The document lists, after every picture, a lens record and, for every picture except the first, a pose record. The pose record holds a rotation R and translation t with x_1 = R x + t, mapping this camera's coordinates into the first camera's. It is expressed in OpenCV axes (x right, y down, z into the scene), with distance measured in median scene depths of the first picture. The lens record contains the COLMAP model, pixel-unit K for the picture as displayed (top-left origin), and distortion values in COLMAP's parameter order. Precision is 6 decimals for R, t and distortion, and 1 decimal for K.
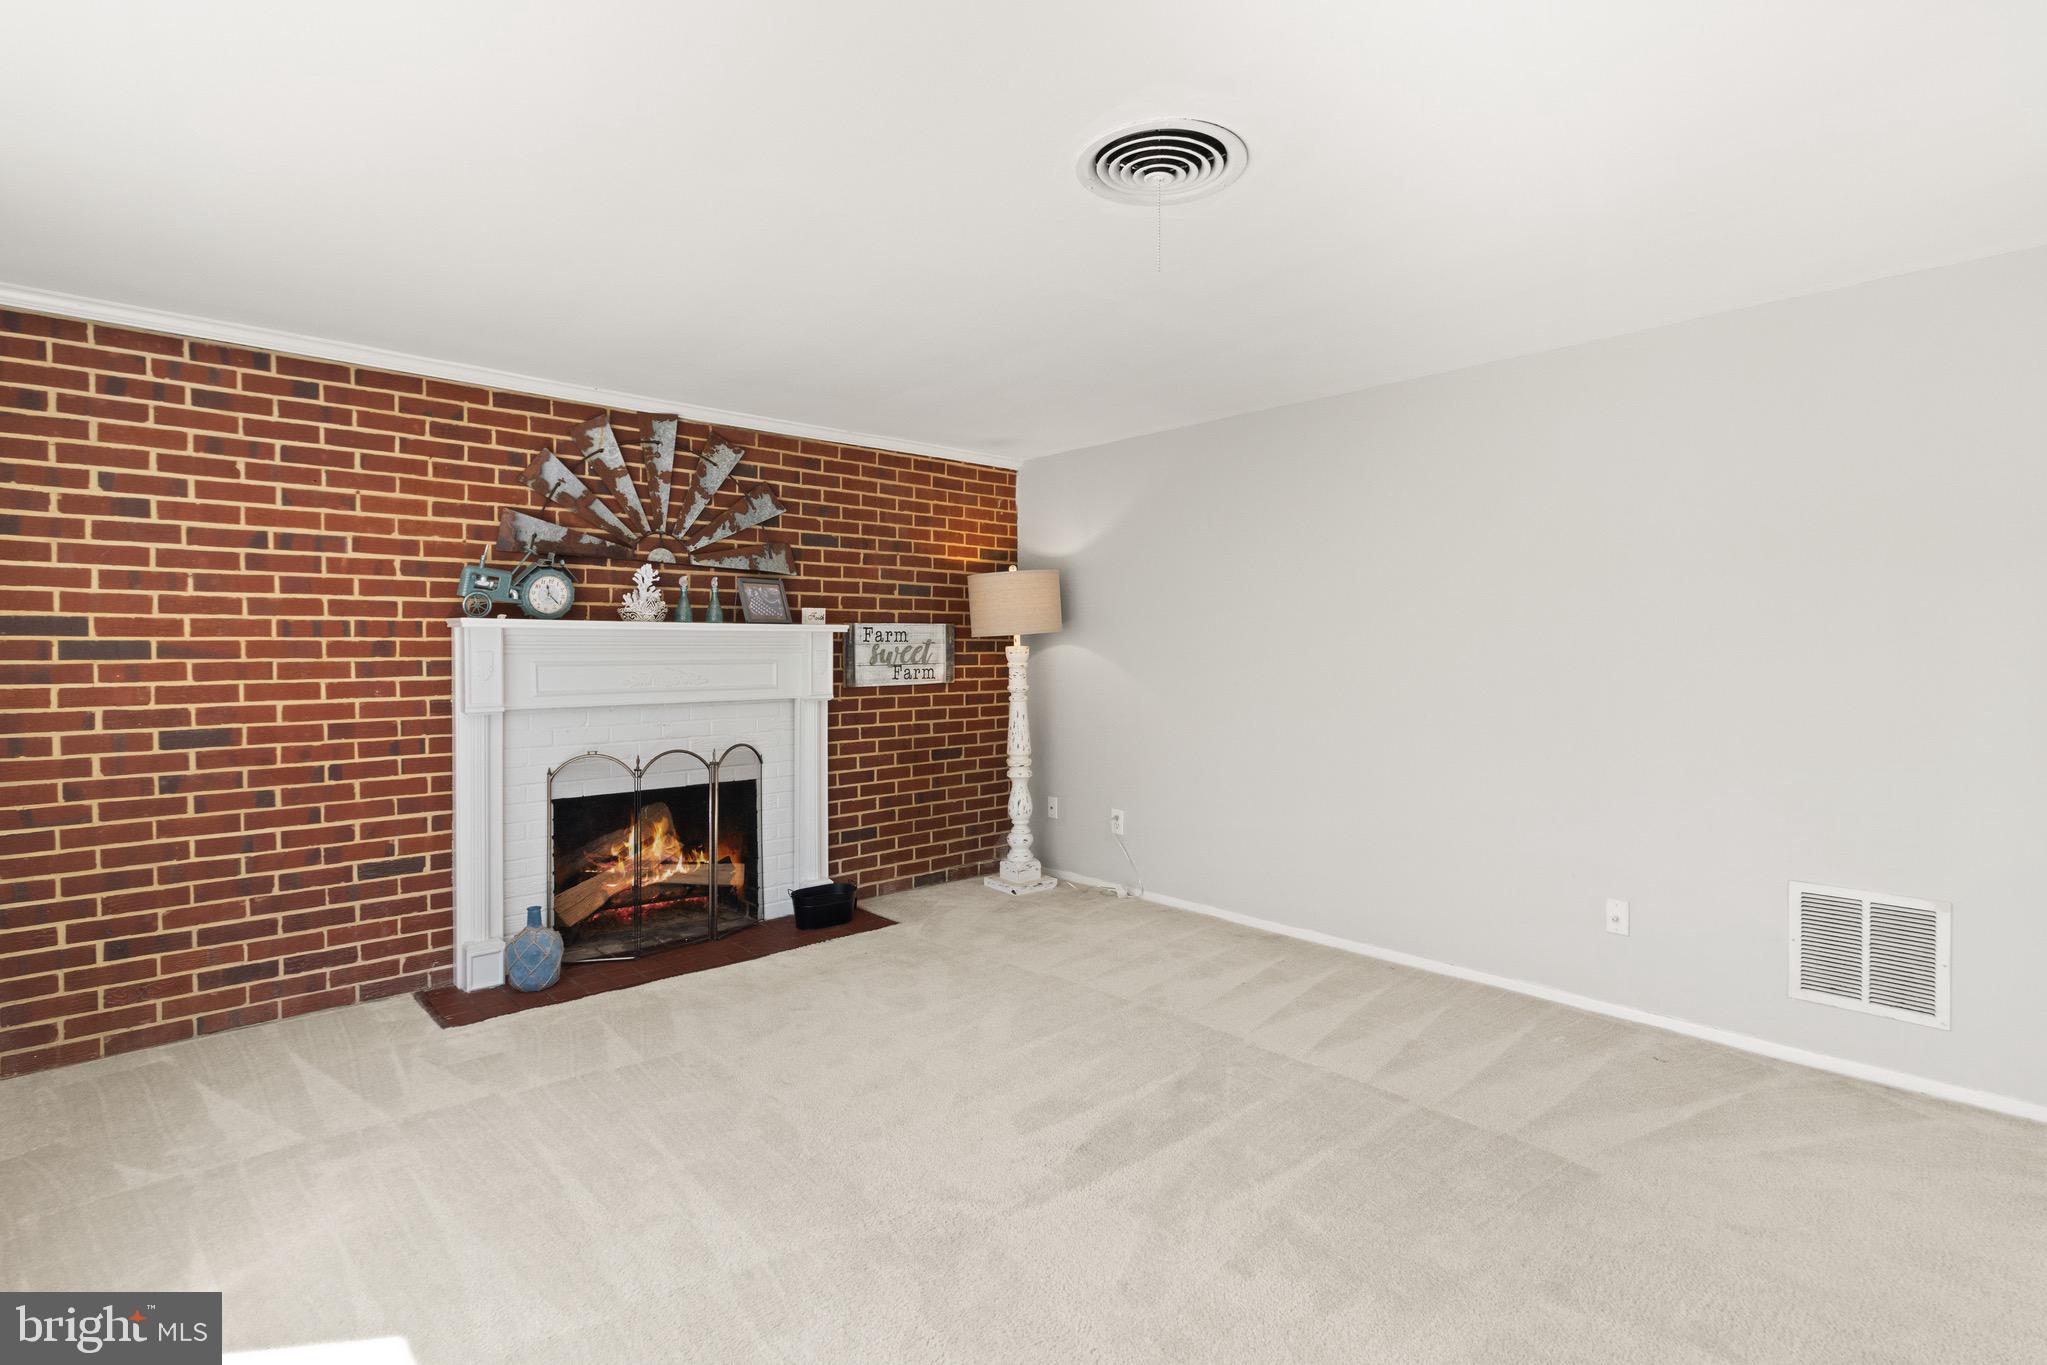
lens RADIAL K [[976.5, 0, 1022.3], [0, 976.5, 664.9], [0, 0, 1]] dist [0.011539, -0.000345]
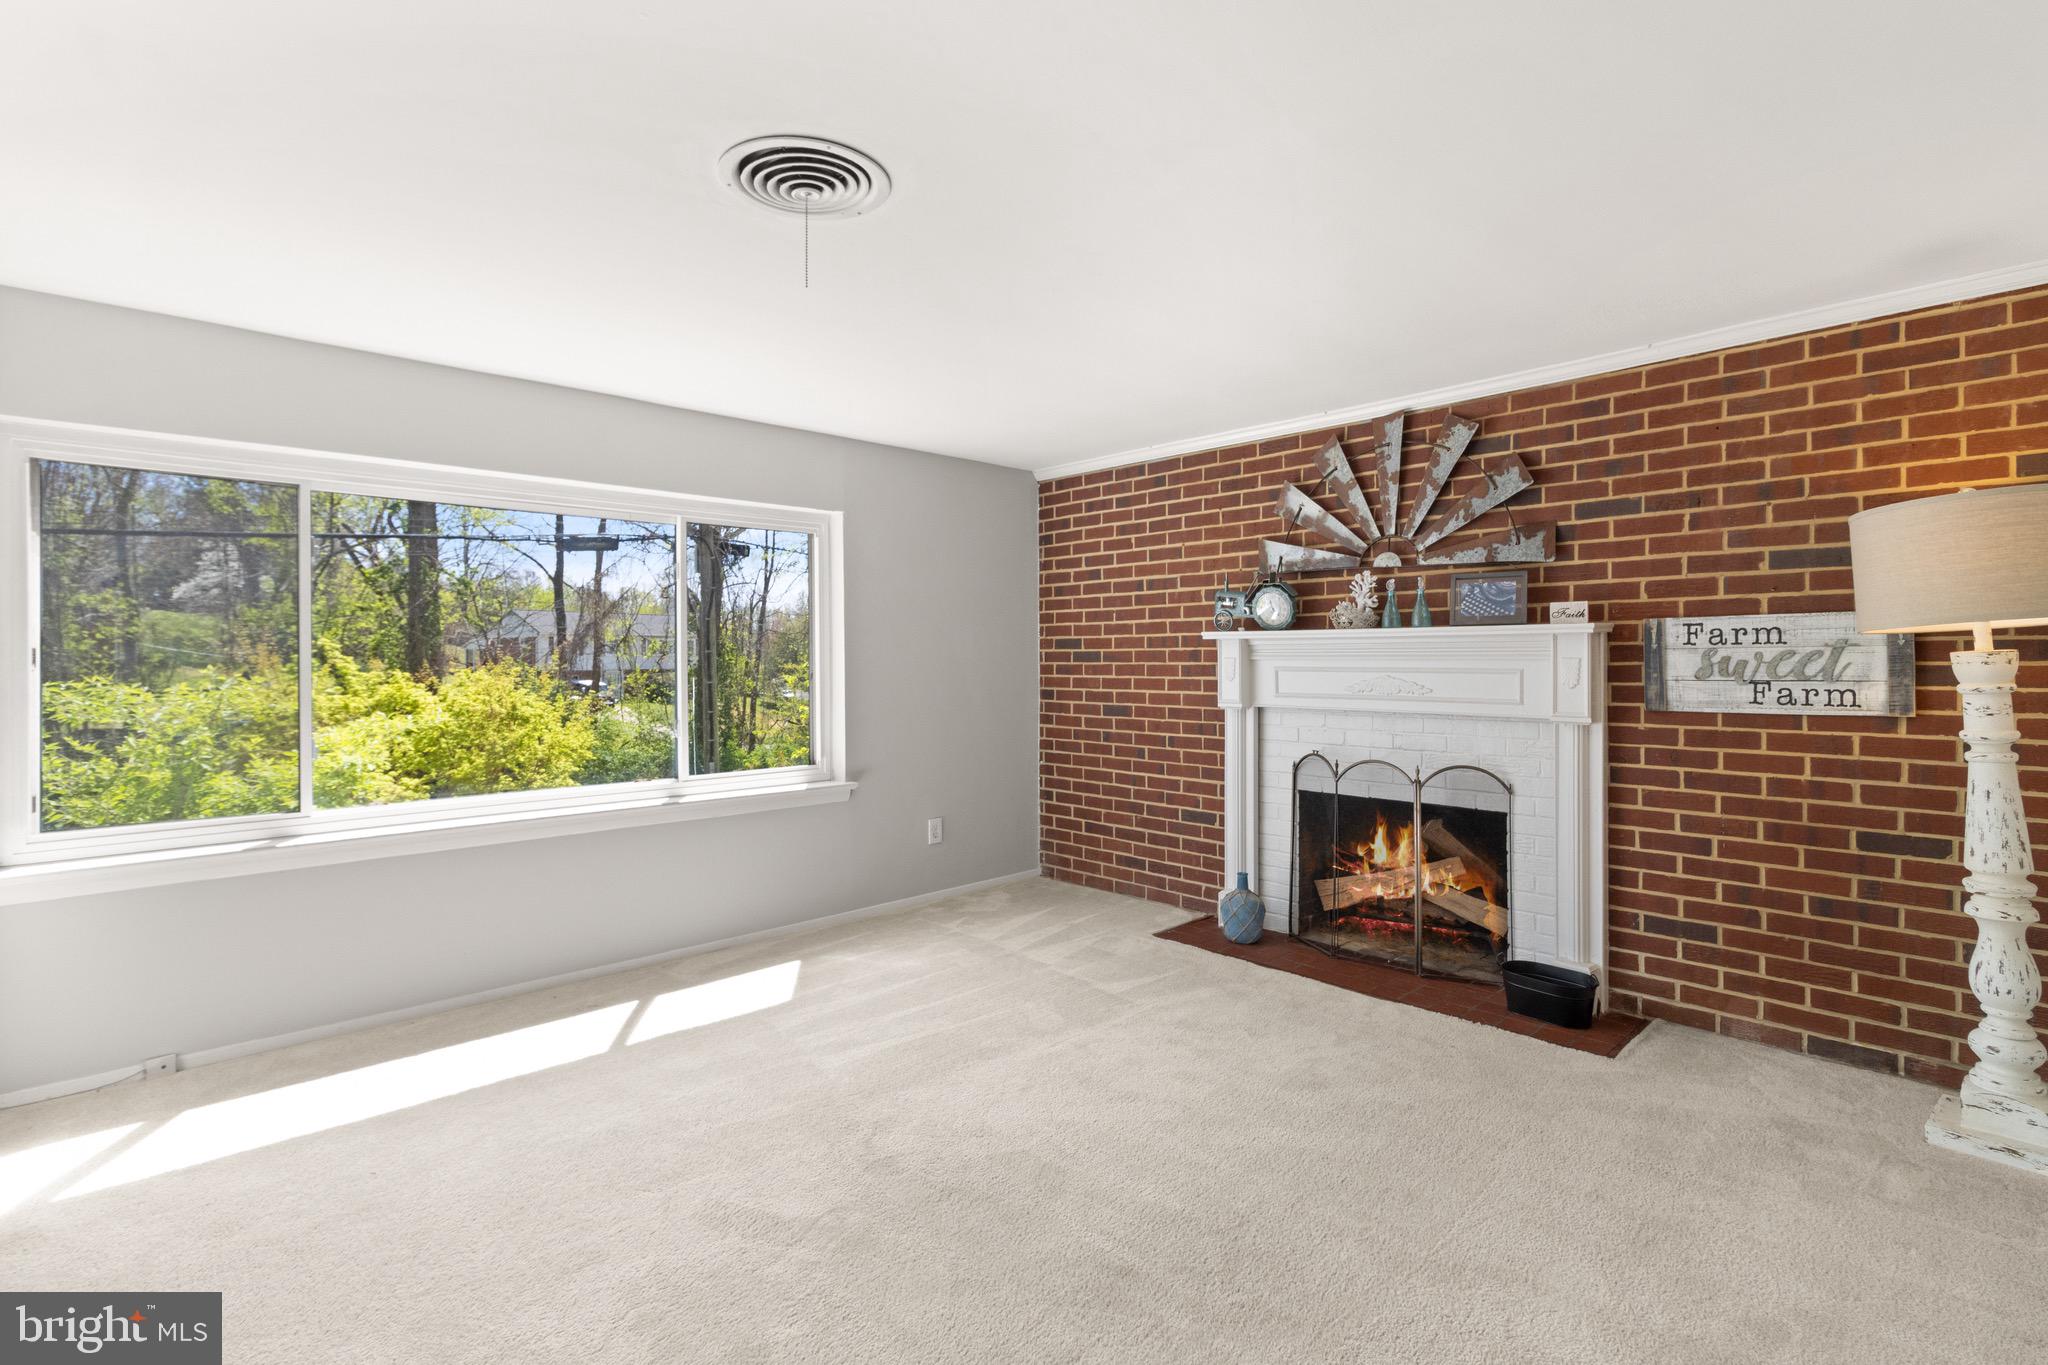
lens RADIAL K [[976.9, 0, 1022.8], [0, 976.9, 664.9], [0, 0, 1]] dist [0.011539, -0.000345]
pose [[0.014541, 0.011075, -0.999833, 0.613982], [-0.013535, 0.999849, 0.010878, -0.013419], [0.999803, 0.013375, 0.014689, 0.639276]]
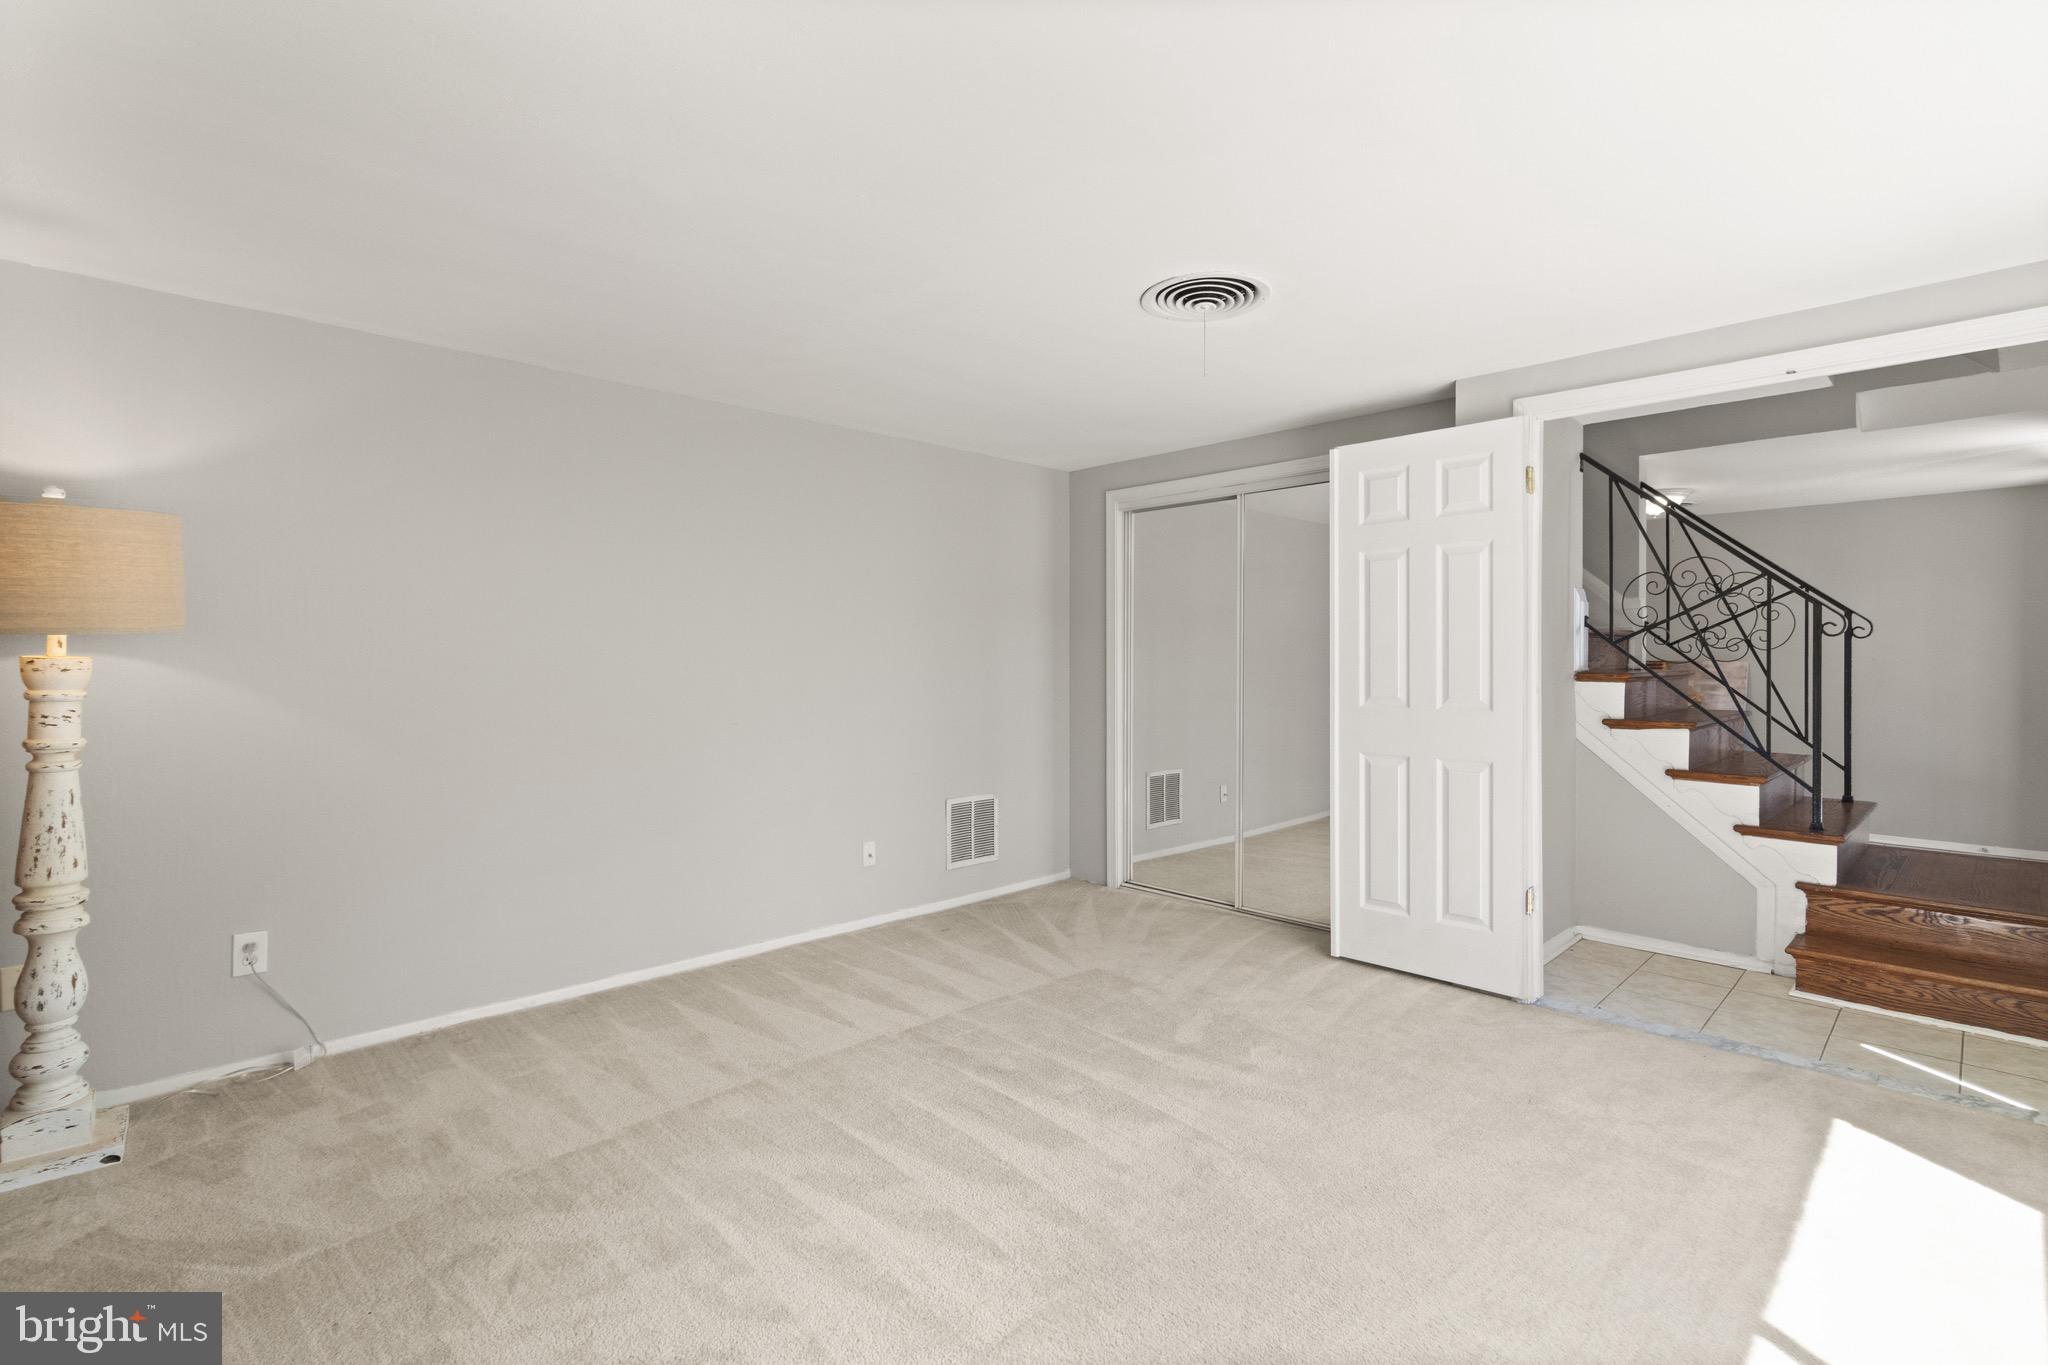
lens RADIAL K [[976.9, 0, 1022.8], [0, 976.9, 664.9], [0, 0, 1]] dist [0.011539, -0.000345]
pose [[-0.040404, -0.007648, 0.999154, -0.634244], [0.015712, 0.999842, 0.008288, -0.012658], [-0.999060, 0.016033, -0.040277, 0.693488]]
